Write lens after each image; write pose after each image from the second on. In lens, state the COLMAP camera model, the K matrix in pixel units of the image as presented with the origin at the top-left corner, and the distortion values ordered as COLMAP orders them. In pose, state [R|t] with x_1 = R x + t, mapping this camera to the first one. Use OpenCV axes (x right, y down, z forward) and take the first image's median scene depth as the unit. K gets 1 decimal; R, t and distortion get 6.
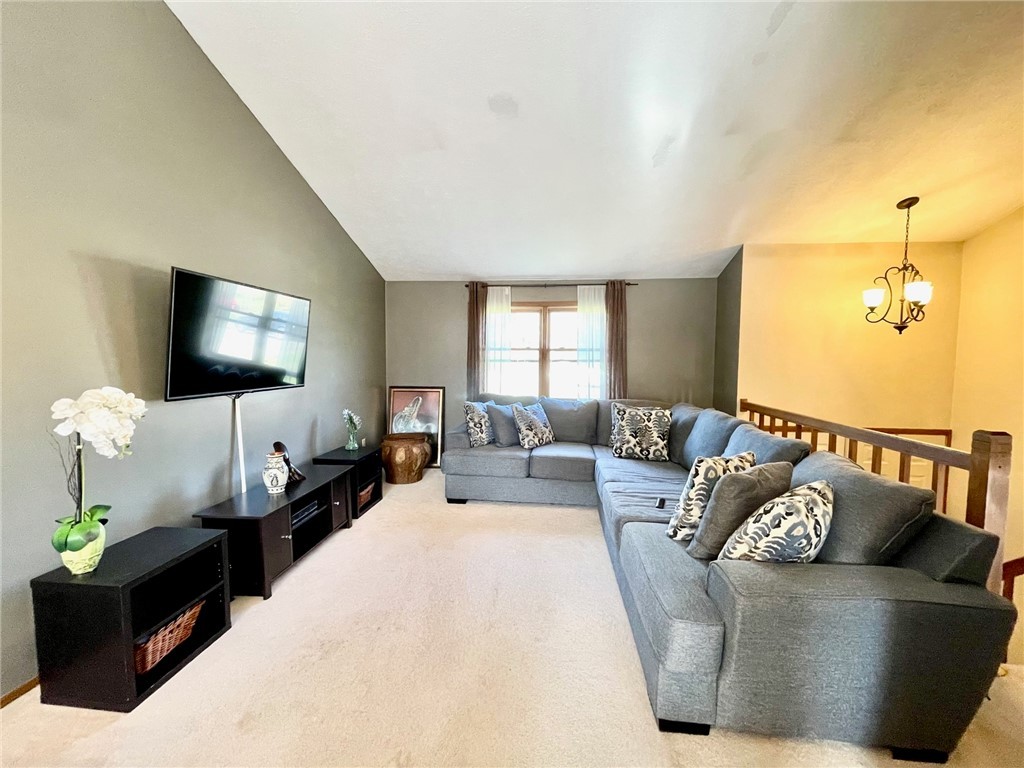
lens RADIAL K [[412.4, 0, 506.3], [0, 412.4, 384.1], [0, 0, 1]] dist [-0.001020, 0.001175]
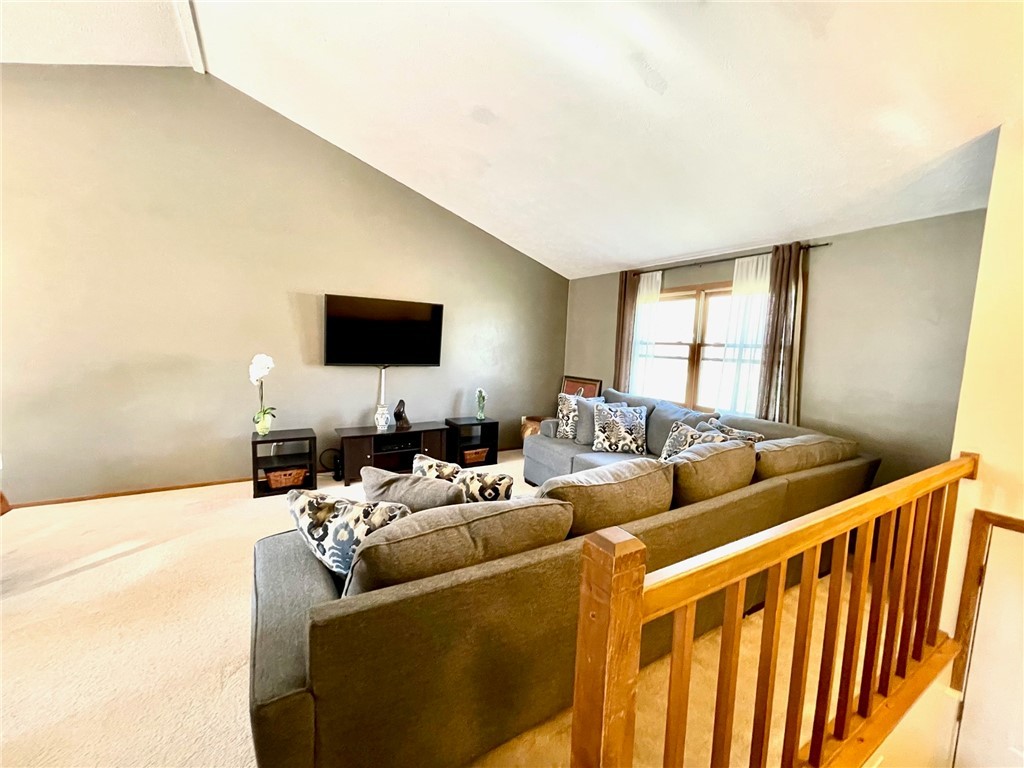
lens RADIAL K [[412.4, 0, 506.5], [0, 412.4, 382.3], [0, 0, 1]] dist [-0.001020, 0.001175]
pose [[0.600095, 0.091133, -0.794720, 0.525672], [-0.083388, 0.995203, 0.051157, -0.021360], [0.795570, 0.035571, 0.604816, 0.225650]]
